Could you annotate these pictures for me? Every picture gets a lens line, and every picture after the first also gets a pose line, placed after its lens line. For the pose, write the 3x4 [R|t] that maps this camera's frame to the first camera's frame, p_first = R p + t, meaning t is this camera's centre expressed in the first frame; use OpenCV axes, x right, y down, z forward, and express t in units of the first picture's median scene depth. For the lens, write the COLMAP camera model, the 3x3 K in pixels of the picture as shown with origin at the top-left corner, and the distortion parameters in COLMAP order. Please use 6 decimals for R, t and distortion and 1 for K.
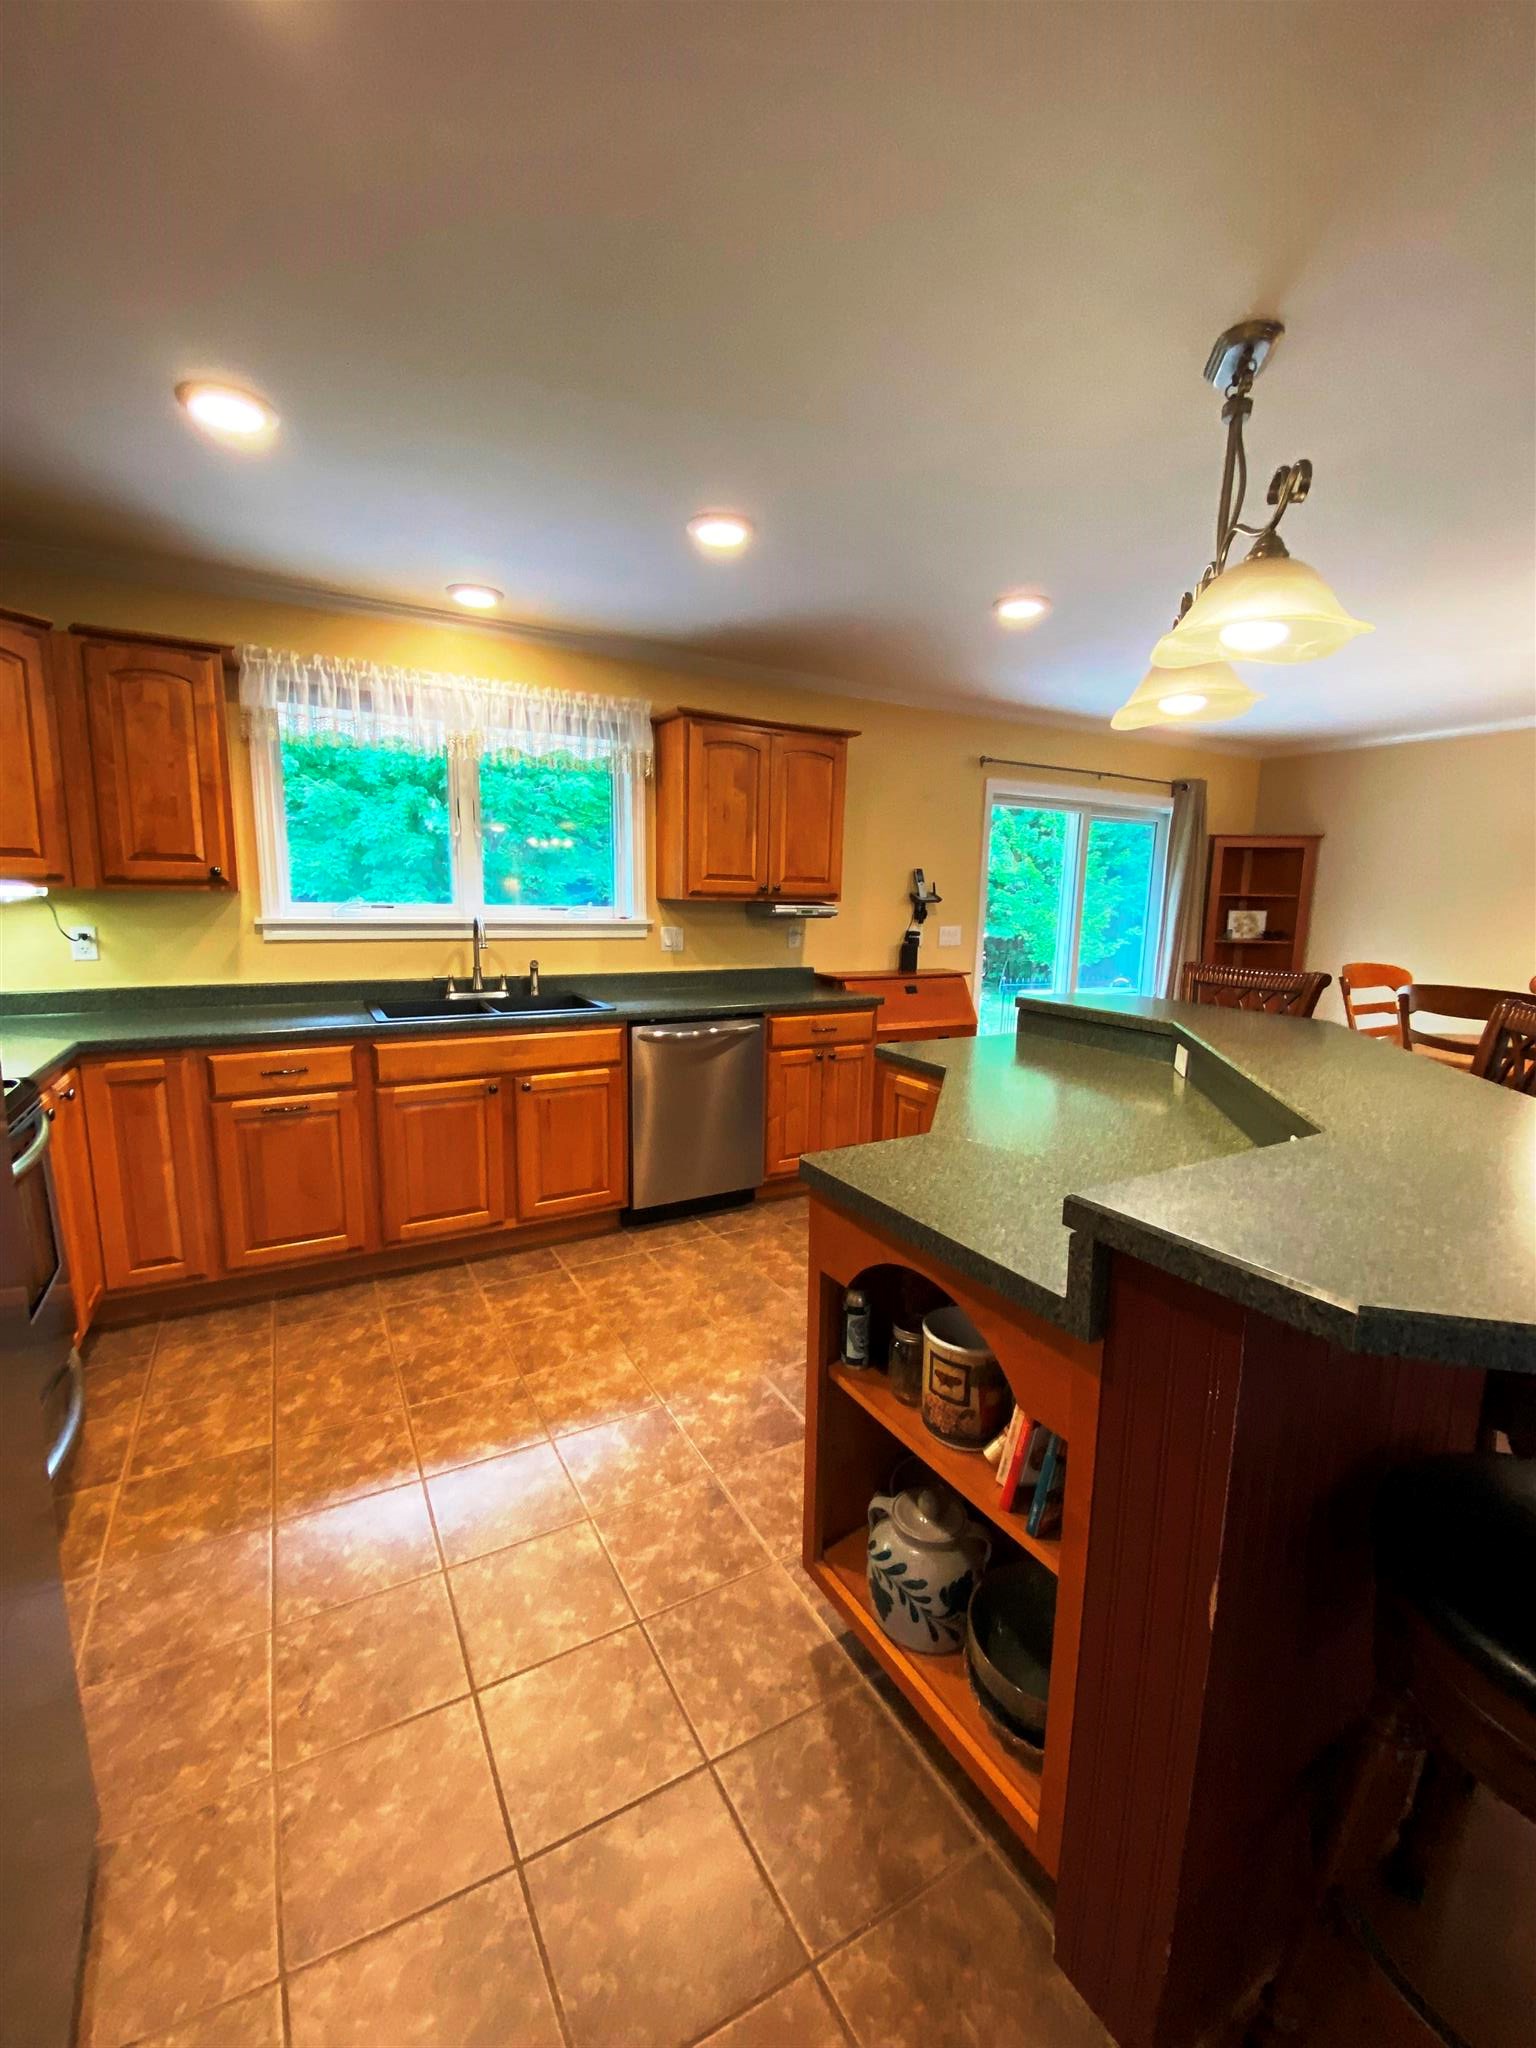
lens RADIAL K [[832.7, 0, 769.8], [0, 832.7, 1023.8], [0, 0, 1]] dist [0.023269, -0.021805]
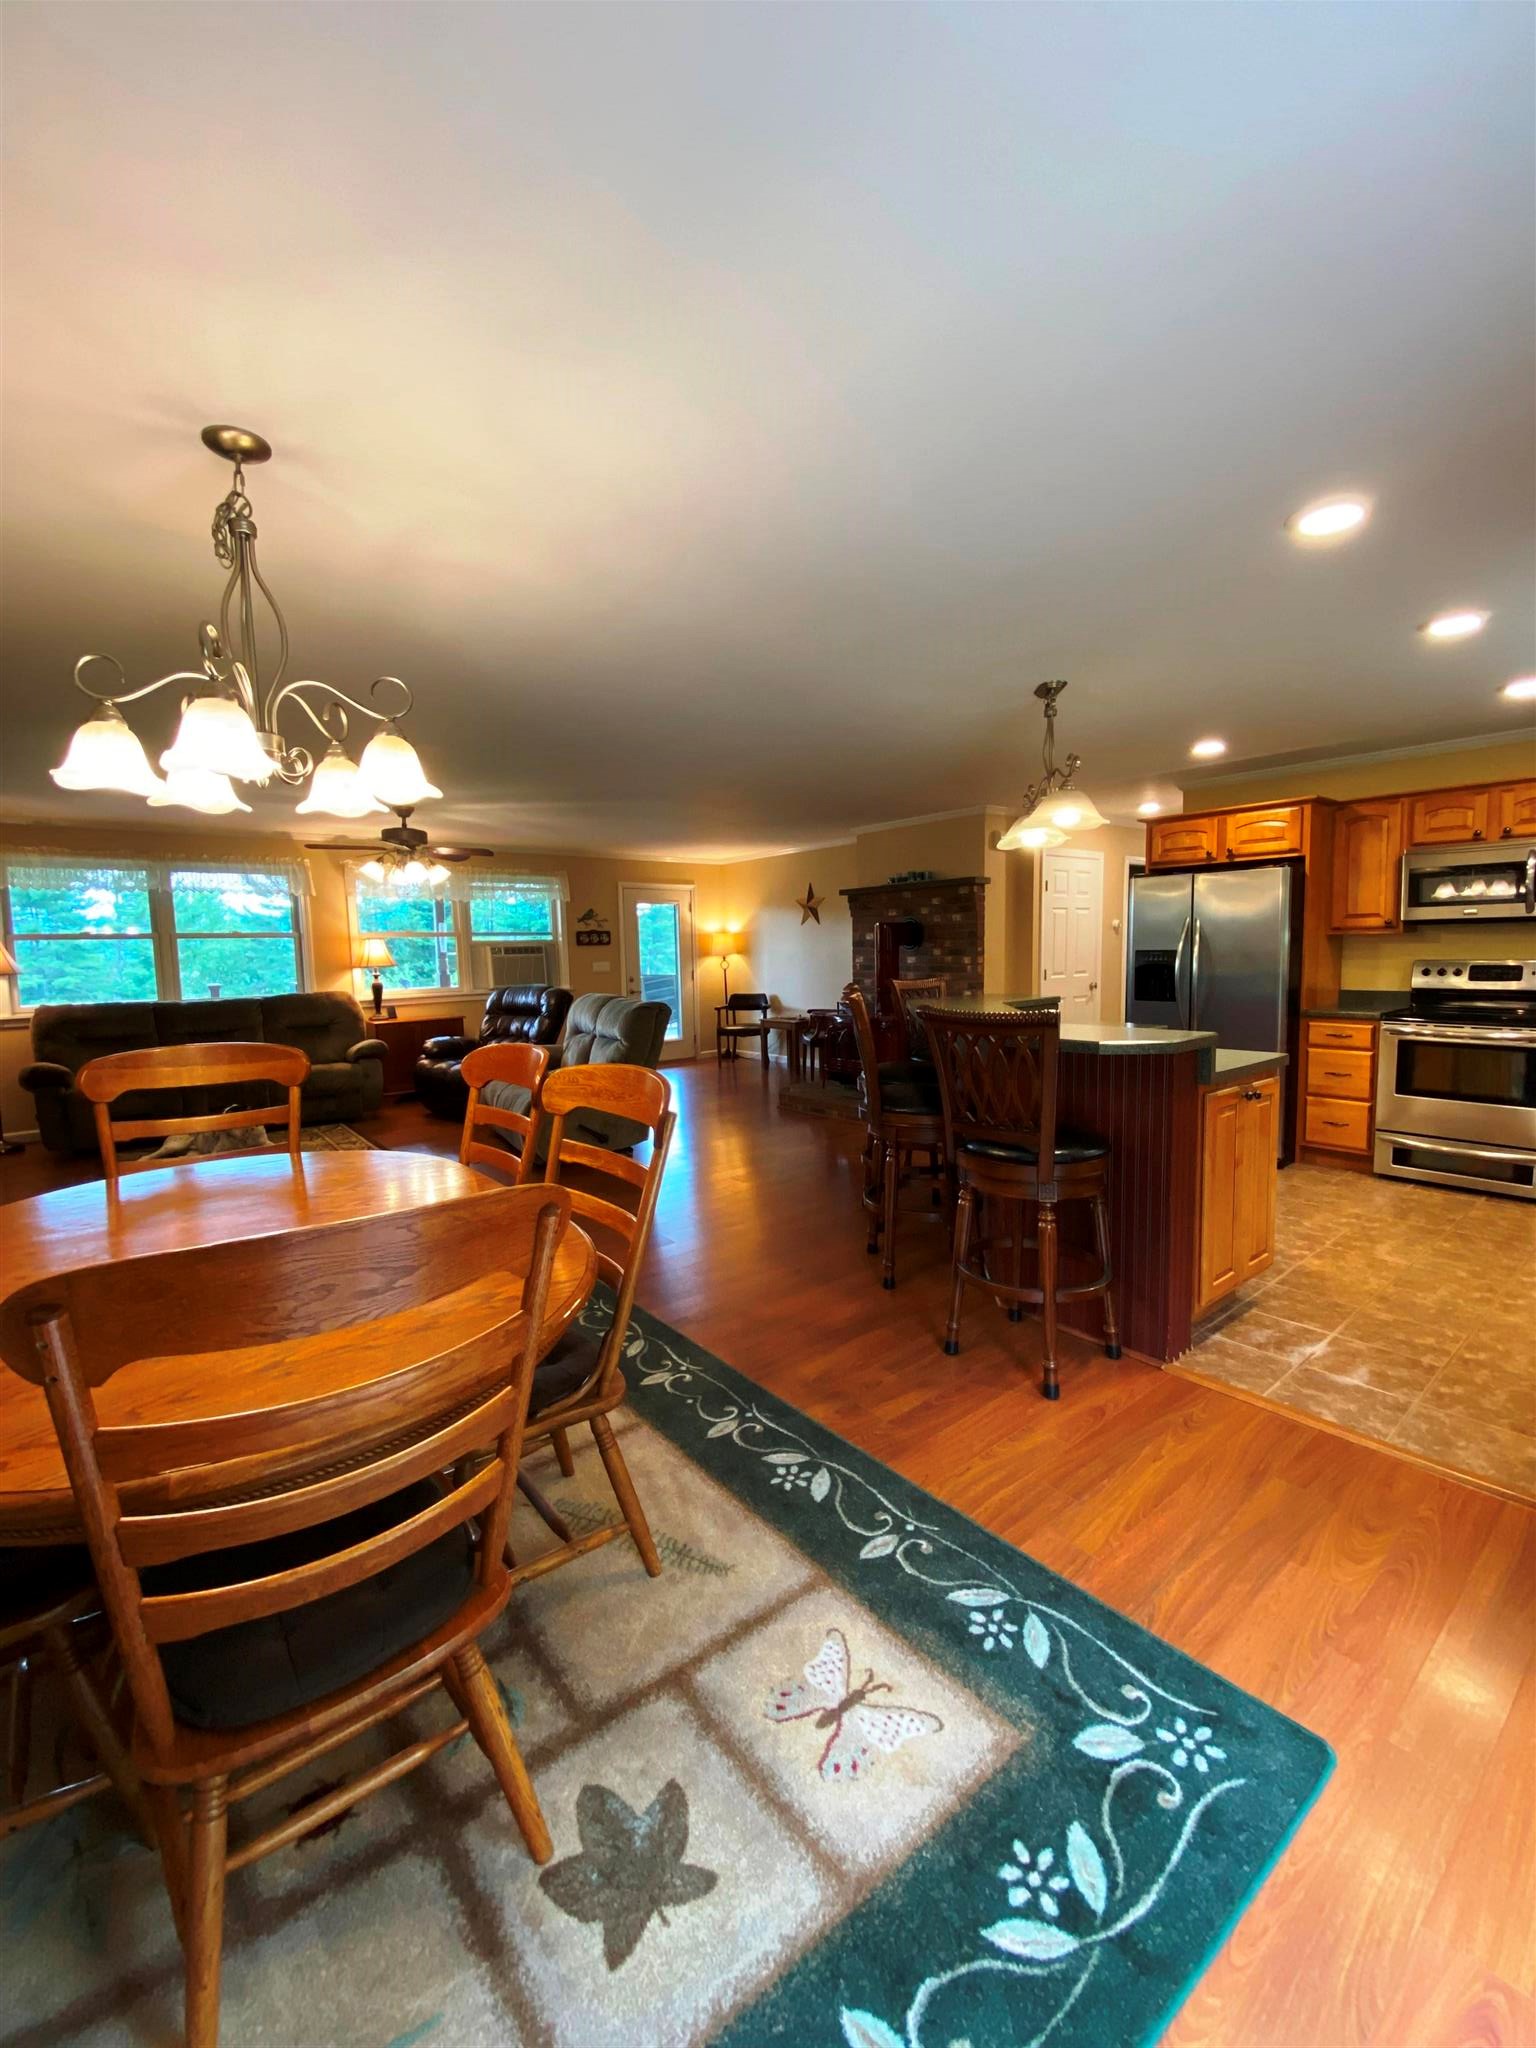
lens RADIAL K [[826.1, 0, 761.0], [0, 826.1, 1025.2], [0, 0, 1]] dist [0.011993, -0.021593]
pose [[-0.988028, 0.015180, -0.153528, 0.750447], [-0.023451, 0.968805, 0.246711, -0.203024], [0.152484, 0.247358, -0.956850, 1.431184]]
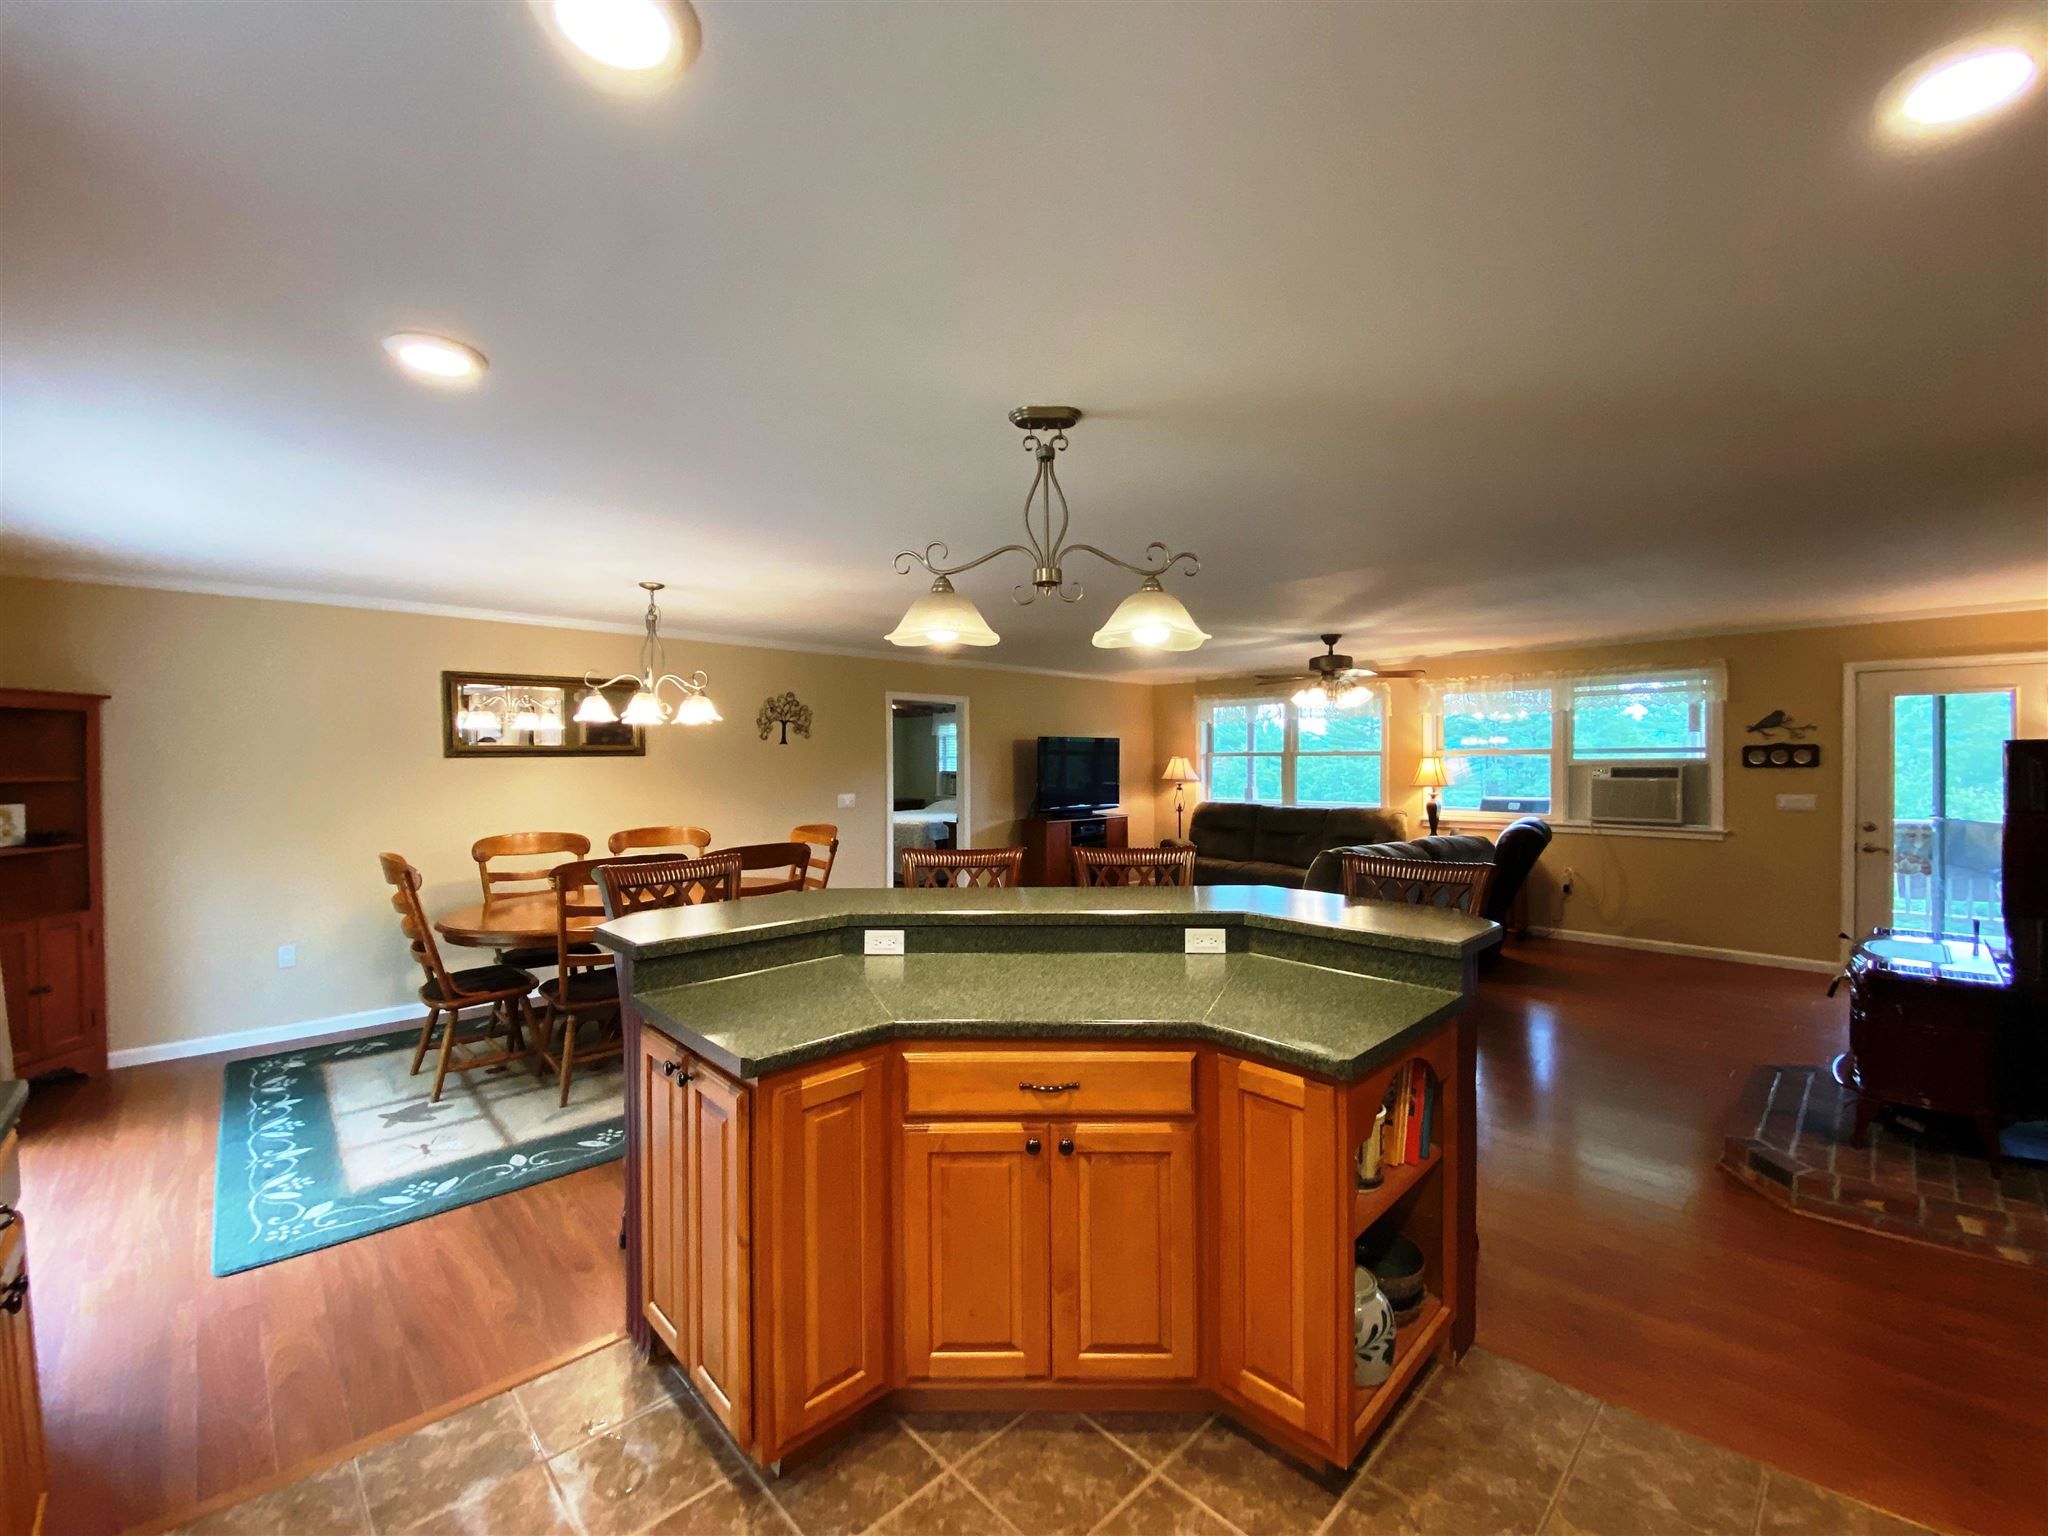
lens RADIAL K [[832.7, 0, 1023.6], [0, 832.7, 769.5], [0, 0, 1]] dist [0.023269, -0.021805]
pose [[-0.243123, -0.030256, 0.969524, -0.365209], [0.154607, 0.985527, 0.069526, -0.139811], [-0.957595, 0.166799, -0.234926, 0.656030]]
